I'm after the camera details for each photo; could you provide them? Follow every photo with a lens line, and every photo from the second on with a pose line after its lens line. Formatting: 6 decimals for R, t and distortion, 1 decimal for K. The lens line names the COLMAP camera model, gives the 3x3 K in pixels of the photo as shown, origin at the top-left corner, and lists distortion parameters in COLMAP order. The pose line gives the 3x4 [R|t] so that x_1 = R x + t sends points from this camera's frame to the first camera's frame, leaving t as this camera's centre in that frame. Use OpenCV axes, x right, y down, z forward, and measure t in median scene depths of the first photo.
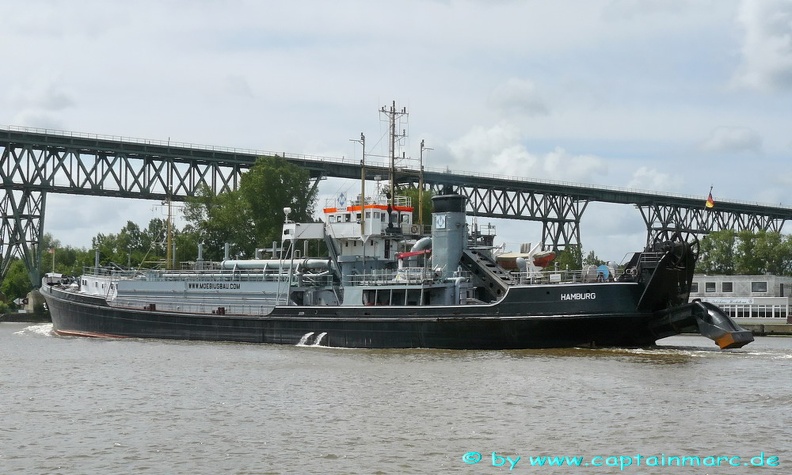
lens RADIAL K [[1387.8, 0, 419.9], [0, 1387.8, 258.4], [0, 0, 1]] dist [-0.039354, 0.000000]
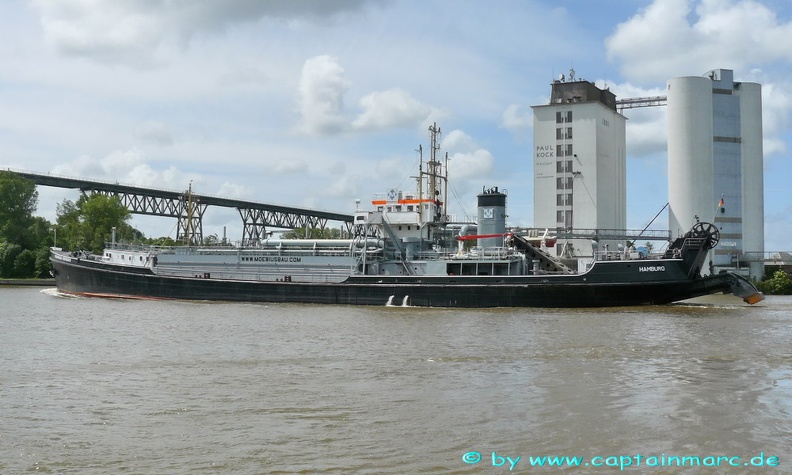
lens RADIAL K [[919.5, 0, 397.9], [0, 919.5, 233.8], [0, 0, 1]] dist [-0.132477, 0.000000]
pose [[0.943416, 0.018326, 0.331106, -0.328091], [-0.014690, 0.999801, -0.013482, 0.006292], [-0.331287, 0.007855, 0.943497, 0.169732]]
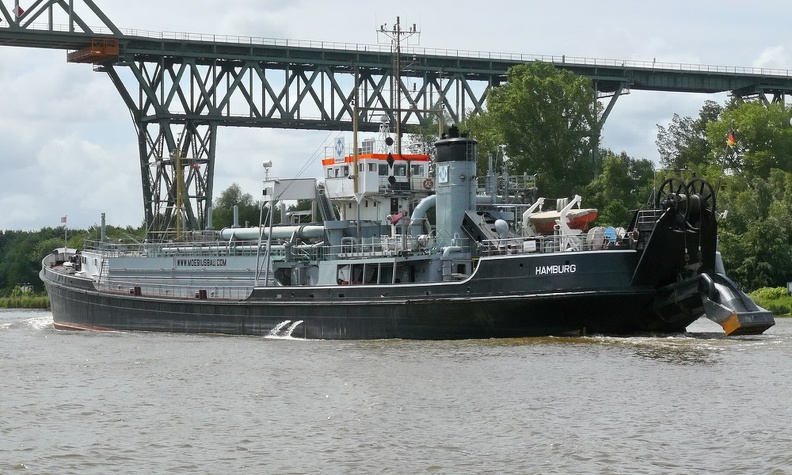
lens RADIAL K [[2102.2, 0, 393.5], [0, 2102.2, 244.3], [0, 0, 1]] dist [0.259973, 0.000000]
pose [[0.977258, -0.021724, -0.210940, 0.210877], [0.025275, 0.999580, 0.014152, -0.004293], [0.210544, -0.019161, 0.977397, -0.131045]]
